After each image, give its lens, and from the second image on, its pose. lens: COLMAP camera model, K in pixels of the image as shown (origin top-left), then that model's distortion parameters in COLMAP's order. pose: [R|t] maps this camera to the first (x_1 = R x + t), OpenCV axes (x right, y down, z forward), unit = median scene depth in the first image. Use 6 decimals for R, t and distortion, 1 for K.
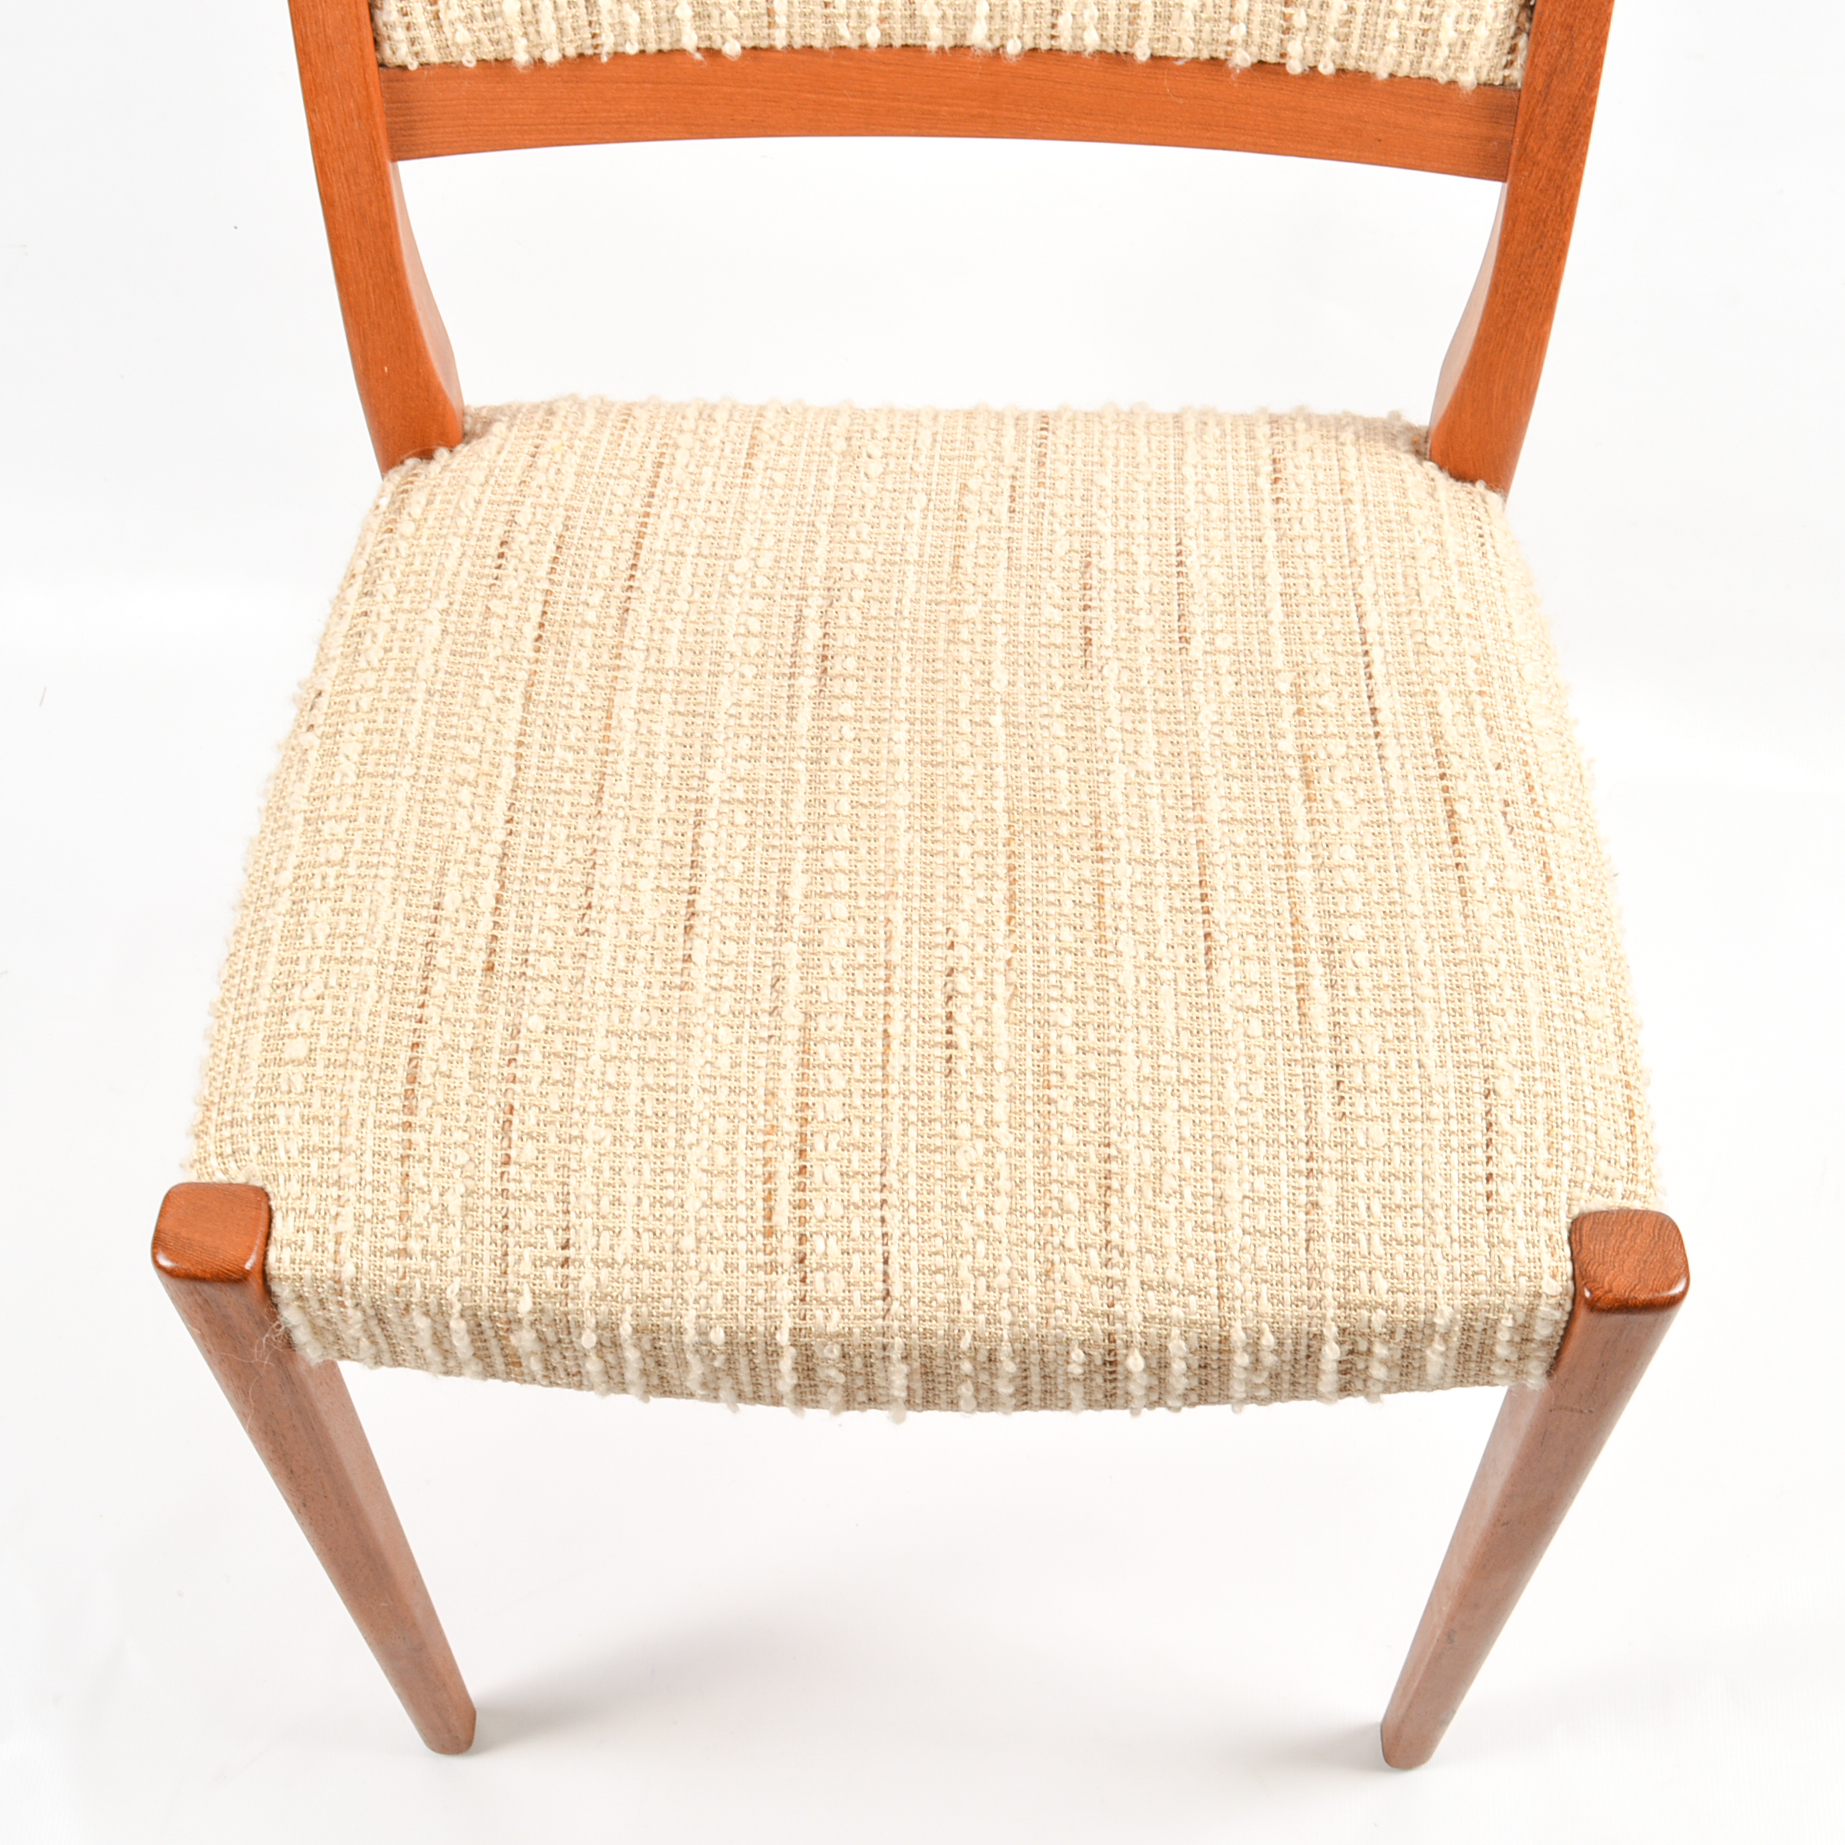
lens RADIAL K [[2210.6, 0, 935.9], [0, 2210.6, 917.3], [0, 0, 1]] dist [-0.063507, -0.005831]
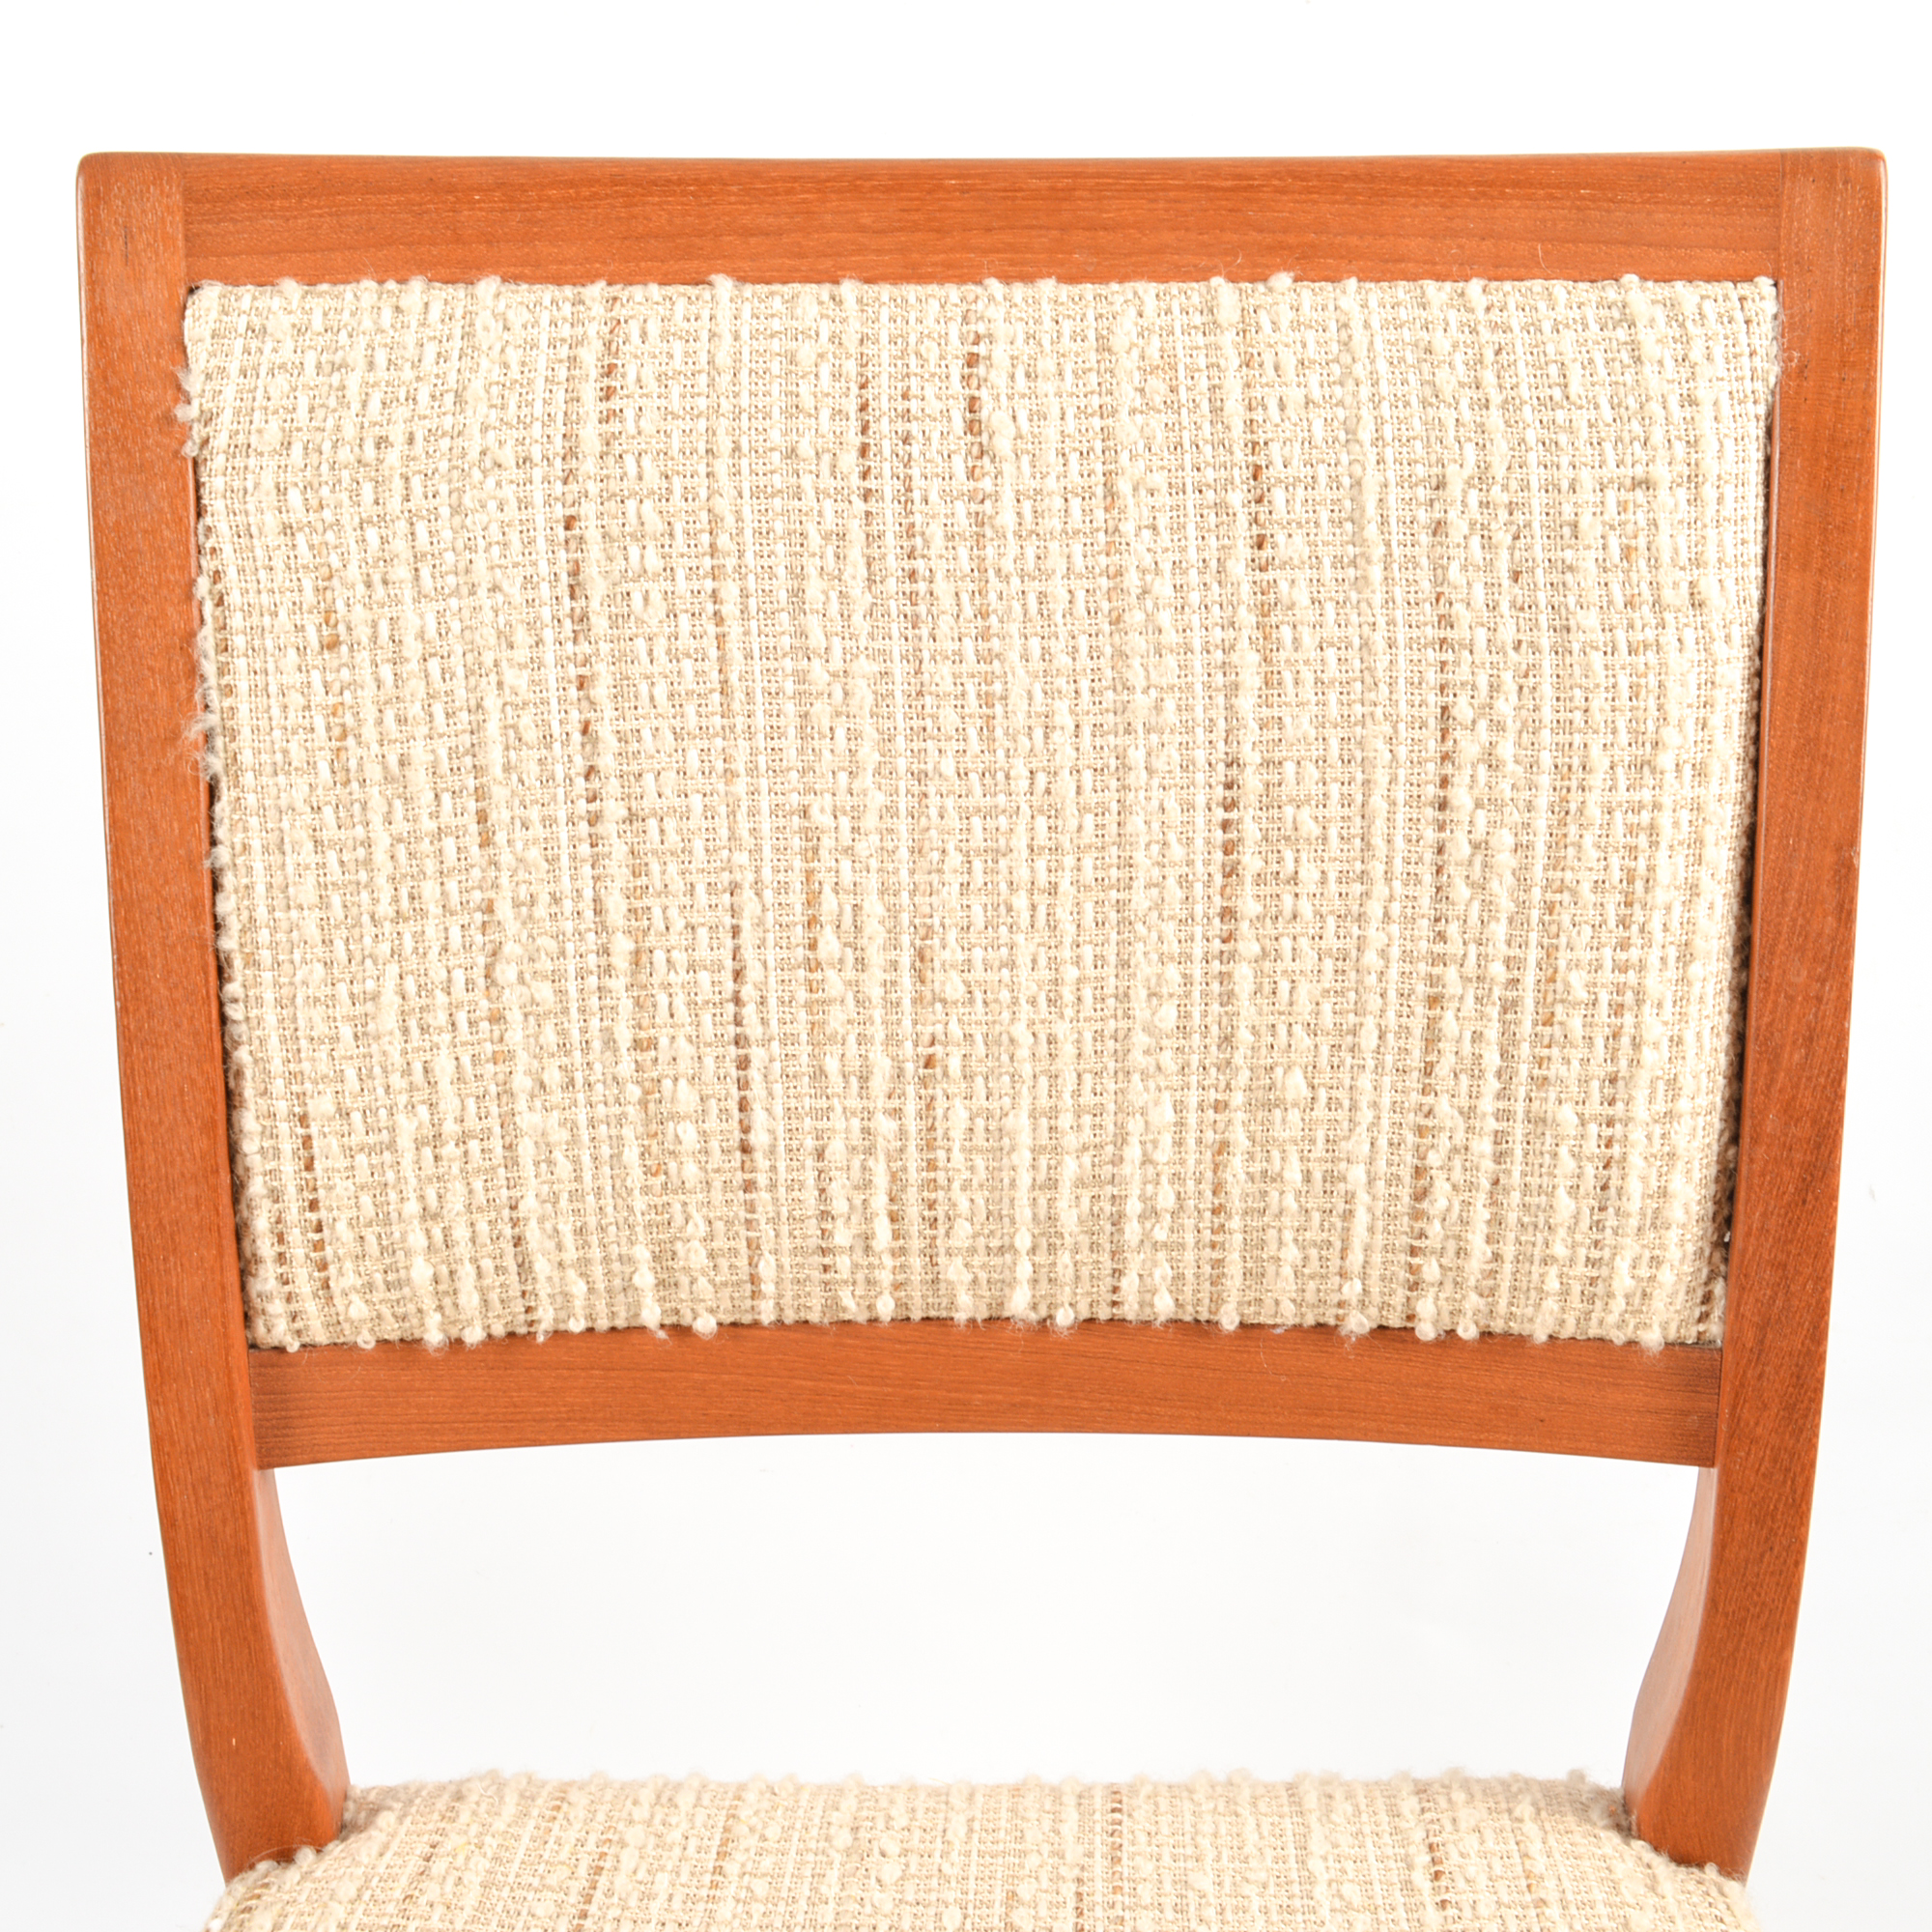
lens RADIAL K [[2314.8, 0, 980.0], [0, 2314.8, 960.6], [0, 0, 1]] dist [-0.063507, -0.005831]
pose [[0.999781, -0.015767, 0.013791, -0.004245], [0.020666, 0.849814, -0.526677, -0.070974], [-0.003416, 0.526846, 0.849954, 0.229345]]
